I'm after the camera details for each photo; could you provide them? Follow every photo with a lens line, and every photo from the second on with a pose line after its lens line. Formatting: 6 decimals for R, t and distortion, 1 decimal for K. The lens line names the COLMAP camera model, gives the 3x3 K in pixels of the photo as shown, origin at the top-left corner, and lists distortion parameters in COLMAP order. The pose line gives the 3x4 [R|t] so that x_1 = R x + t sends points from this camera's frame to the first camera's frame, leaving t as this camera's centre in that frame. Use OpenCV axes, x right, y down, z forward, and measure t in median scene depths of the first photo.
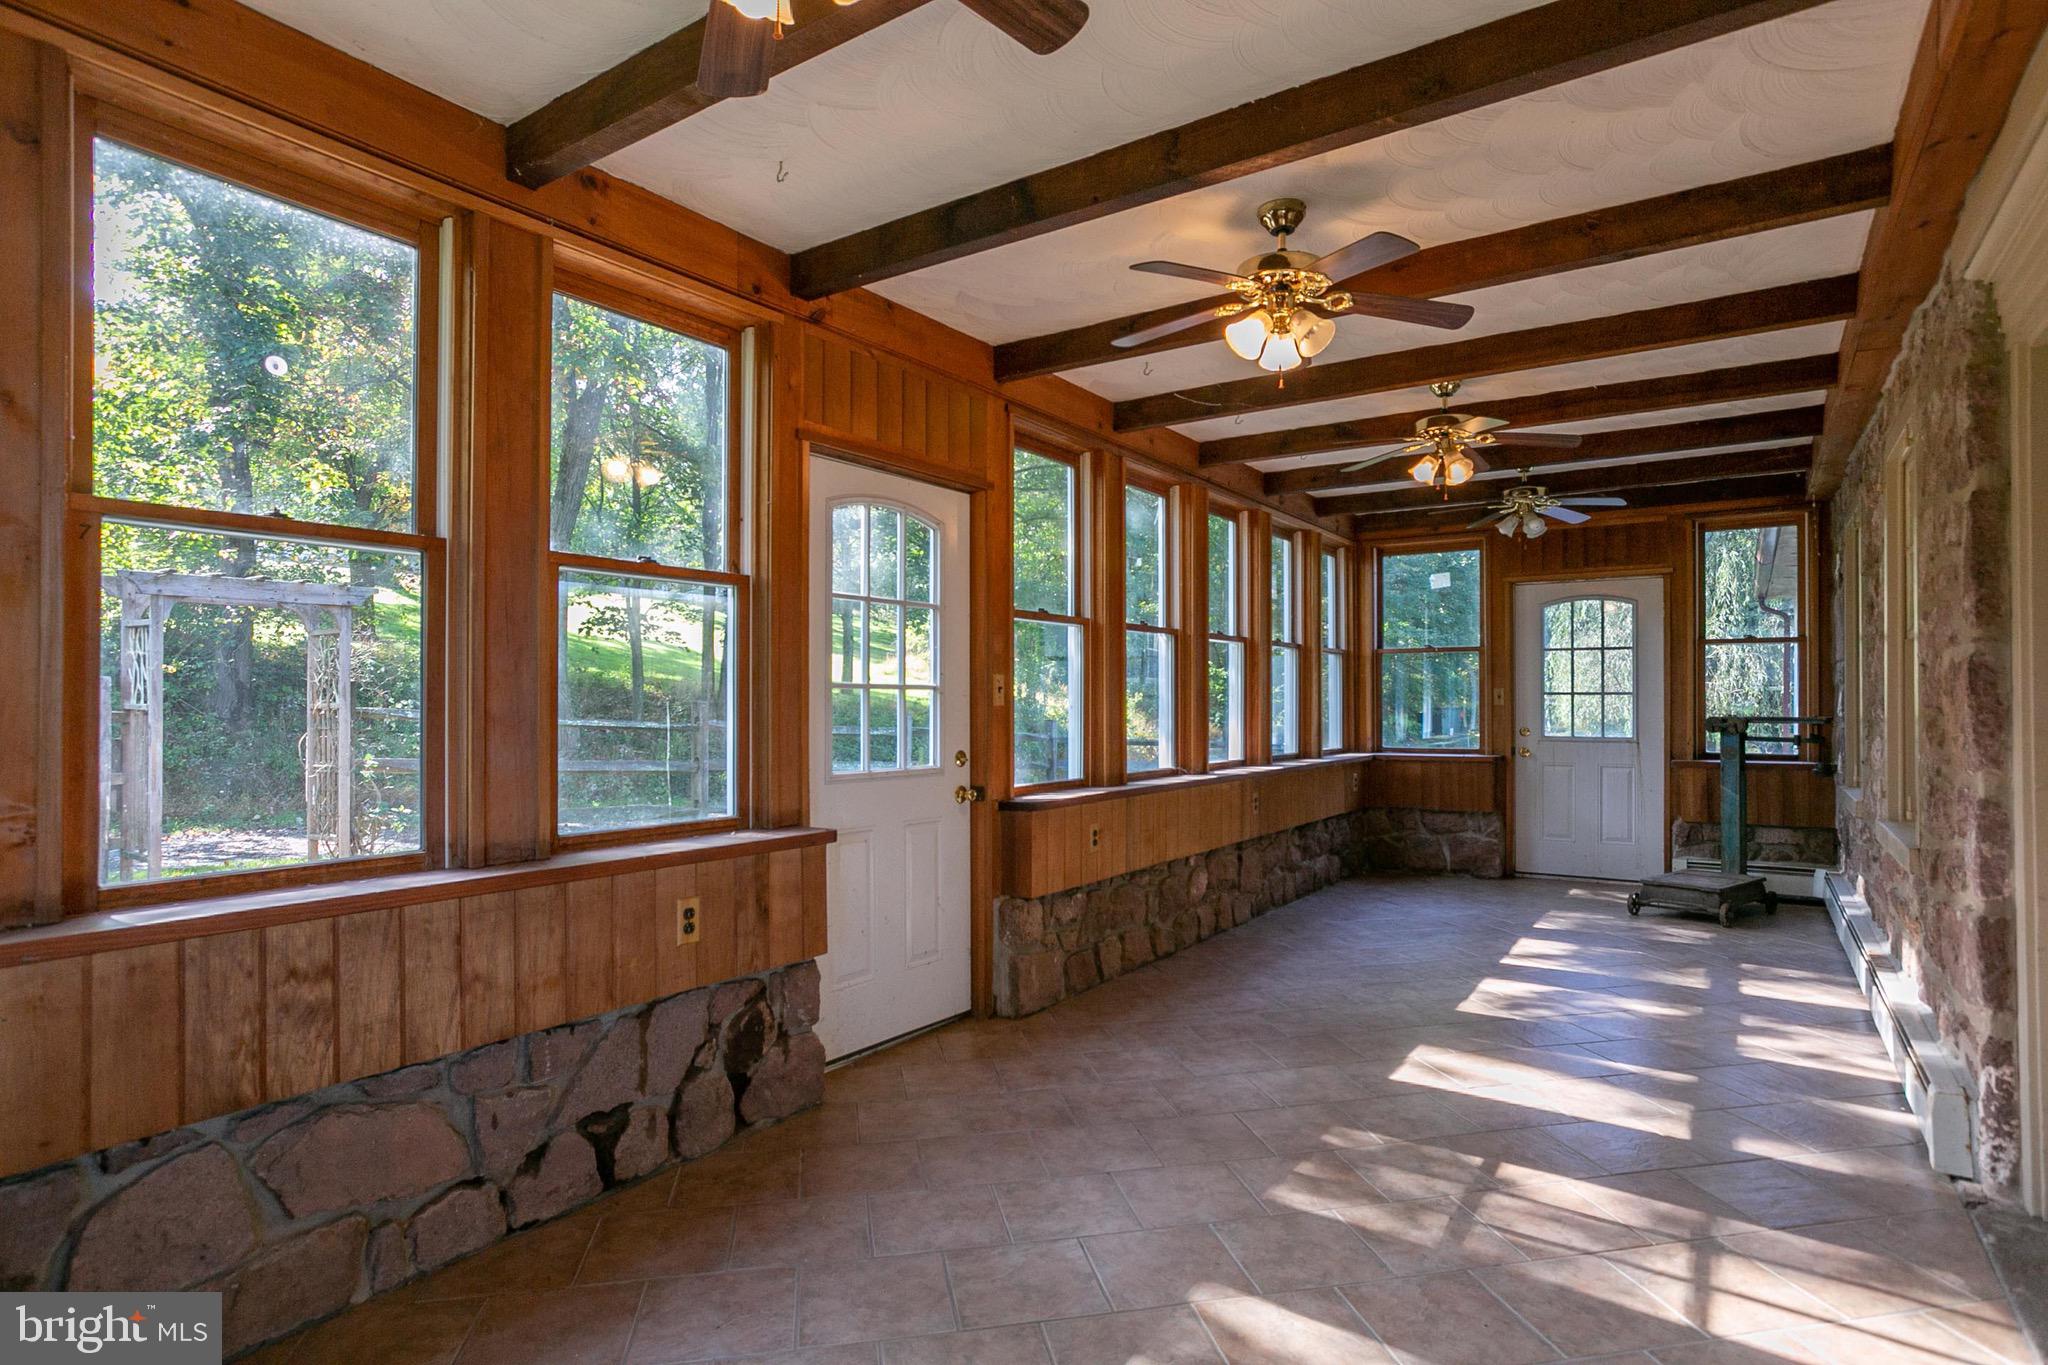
lens RADIAL K [[1068.8, 0, 1030.7], [0, 1068.8, 694.9], [0, 0, 1]] dist [-0.036510, 0.030438]
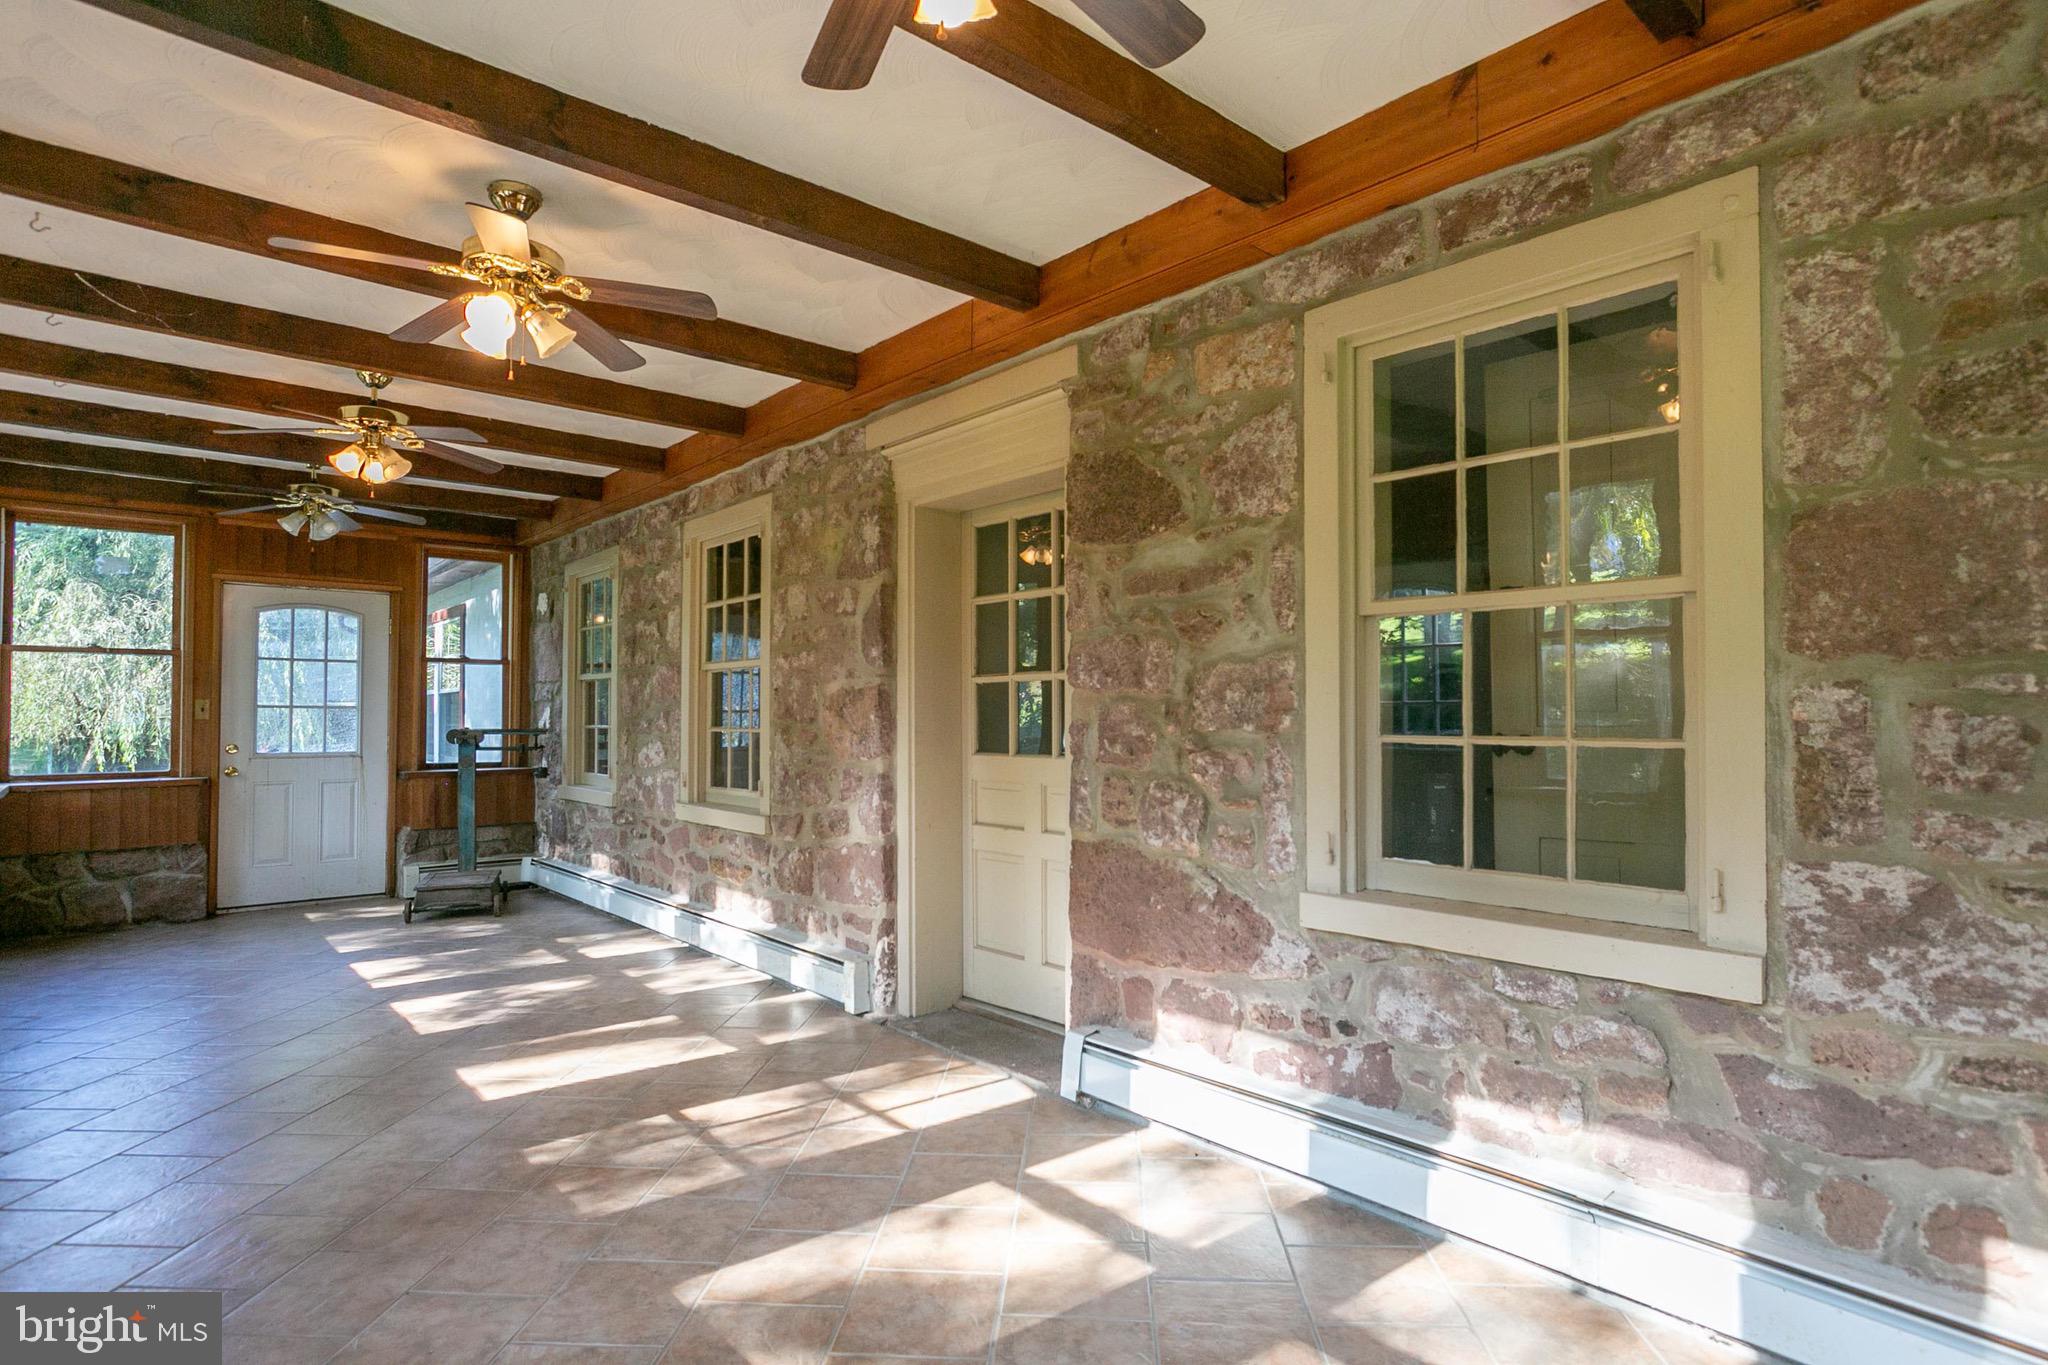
lens RADIAL K [[1068.8, 0, 1030.7], [0, 1068.8, 694.9], [0, 0, 1]] dist [-0.036510, 0.030438]
pose [[0.259142, 0.021558, 0.965599, -0.356236], [-0.006461, 0.999767, -0.020587, 0.005407], [-0.965818, -0.000904, 0.259221, 0.201935]]
